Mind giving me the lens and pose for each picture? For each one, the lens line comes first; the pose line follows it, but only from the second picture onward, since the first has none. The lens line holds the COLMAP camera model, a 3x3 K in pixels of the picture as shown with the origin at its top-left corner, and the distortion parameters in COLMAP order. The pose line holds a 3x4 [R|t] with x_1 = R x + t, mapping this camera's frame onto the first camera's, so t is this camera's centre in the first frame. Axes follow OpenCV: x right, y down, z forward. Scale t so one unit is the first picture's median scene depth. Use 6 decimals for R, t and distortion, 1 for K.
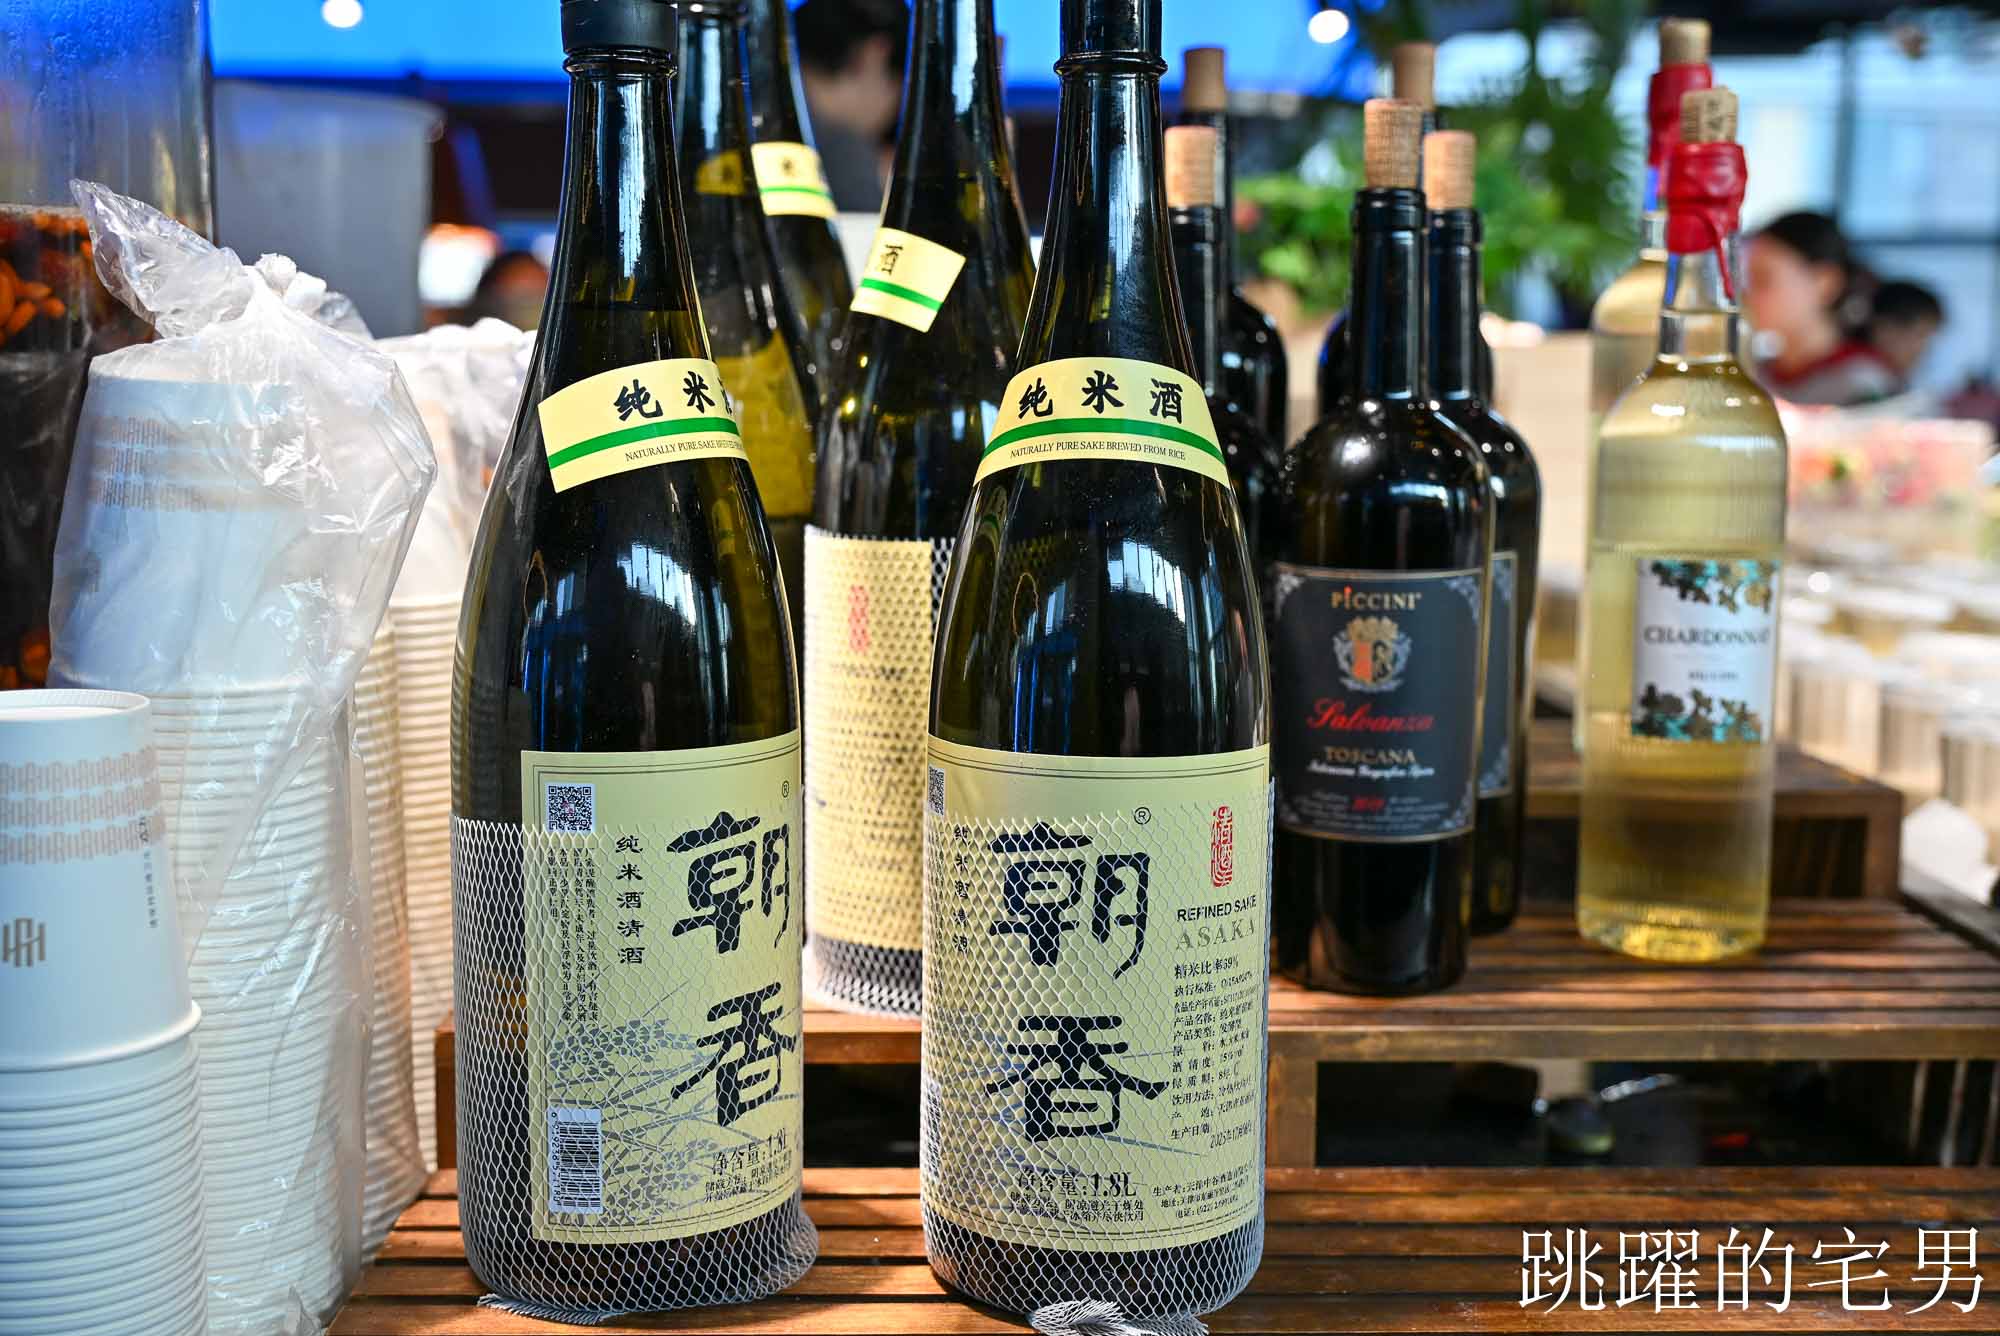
lens RADIAL K [[2233.6, 0, 1001.8], [0, 2233.6, 667.4], [0, 0, 1]] dist [0.007165, 0.000000]
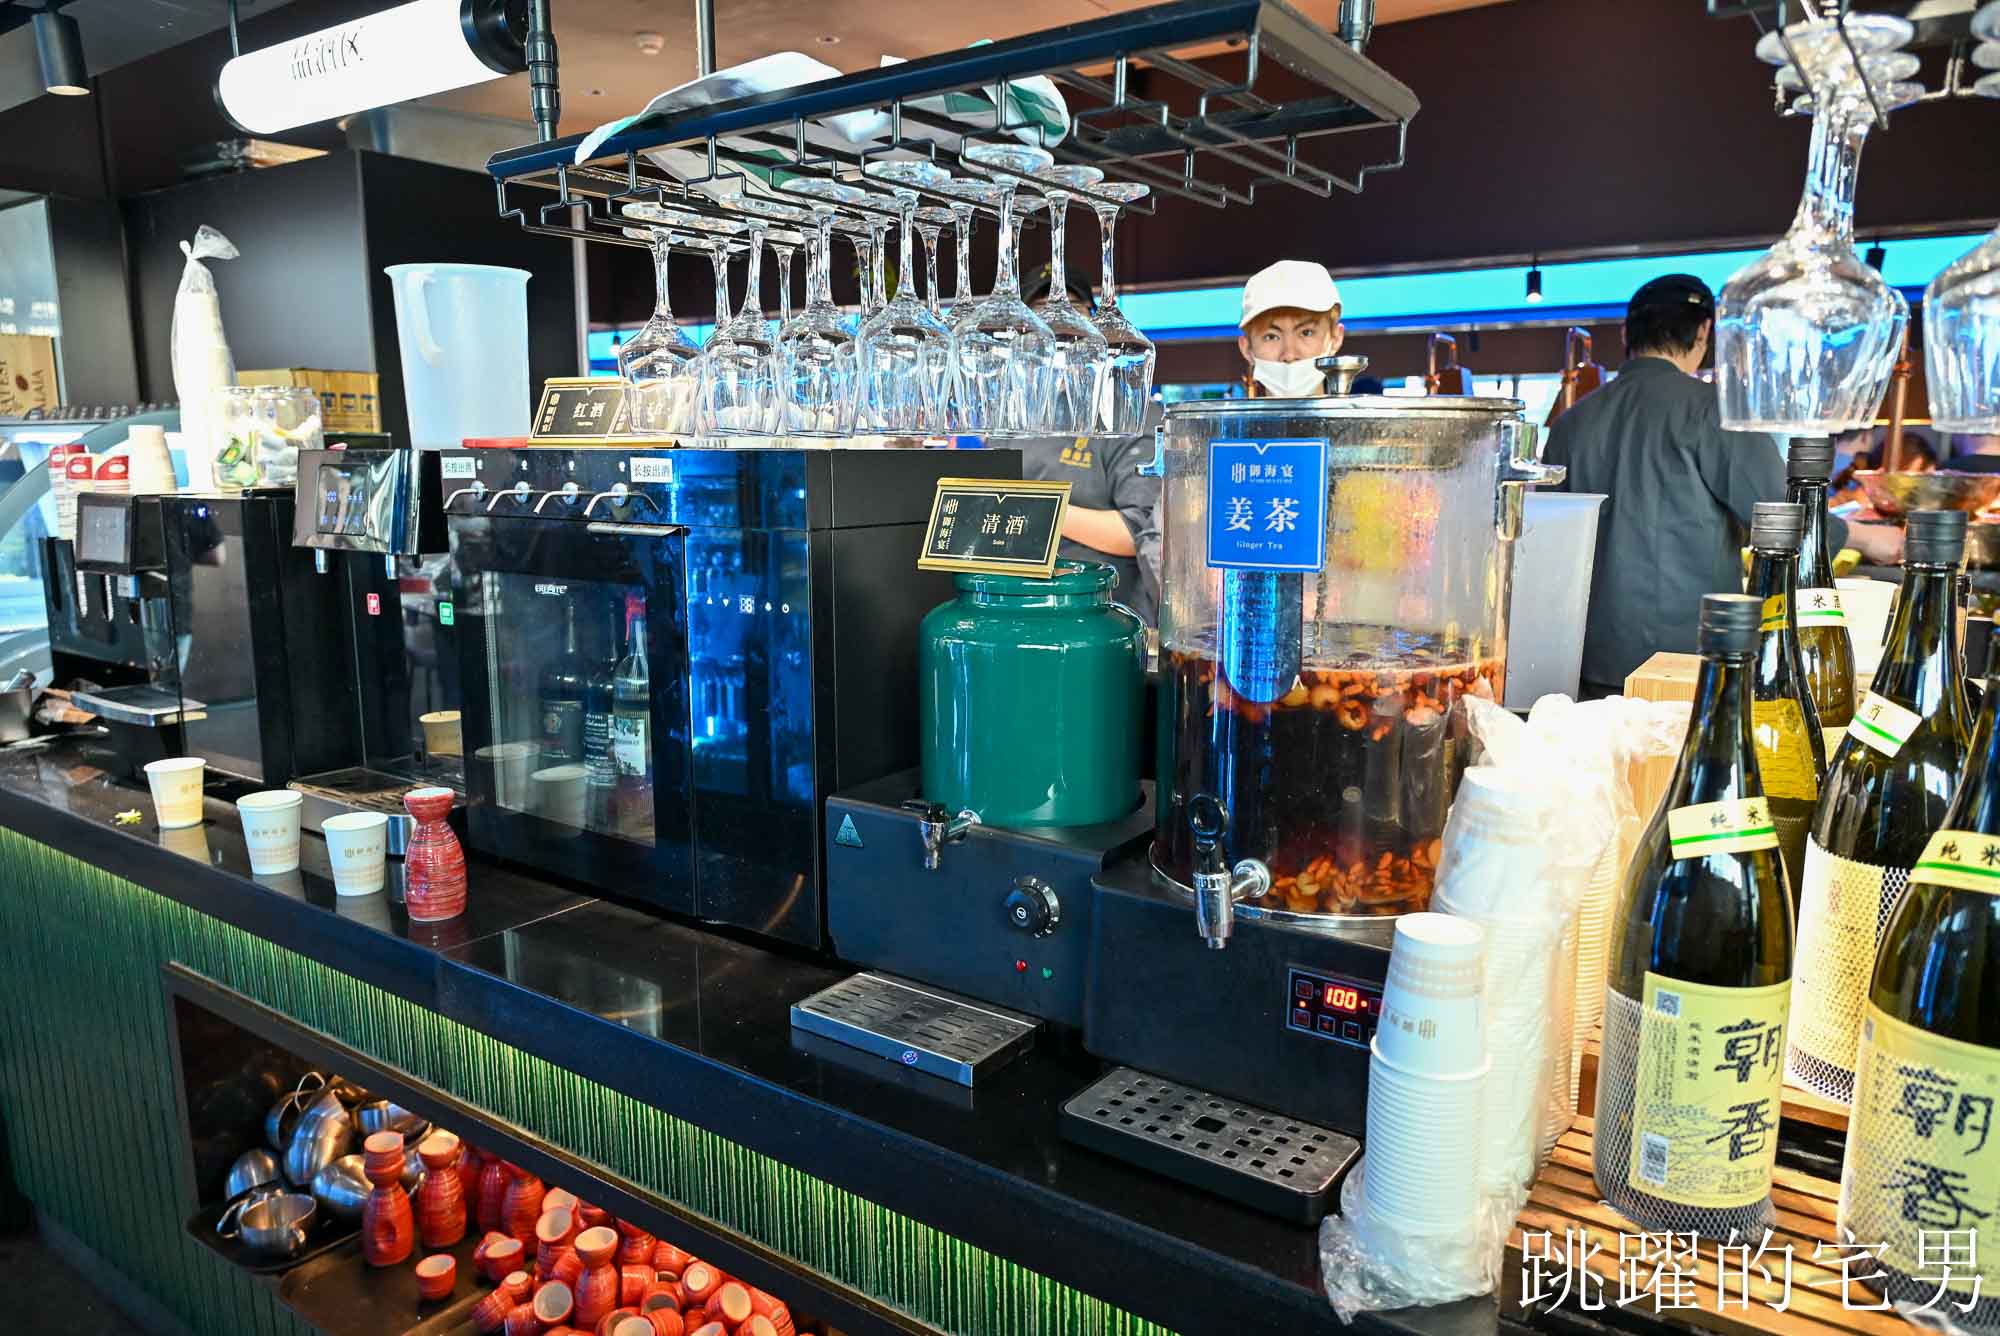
lens RADIAL K [[1322.5, 0, 999.2], [0, 1322.5, 665.0], [0, 0, 1]] dist [-0.004547, -0.007089]
pose [[0.802098, 0.091235, -0.590183, 0.012369], [-0.059825, 0.995566, 0.072597, -0.314865], [0.594189, -0.022922, 0.803999, -0.404369]]
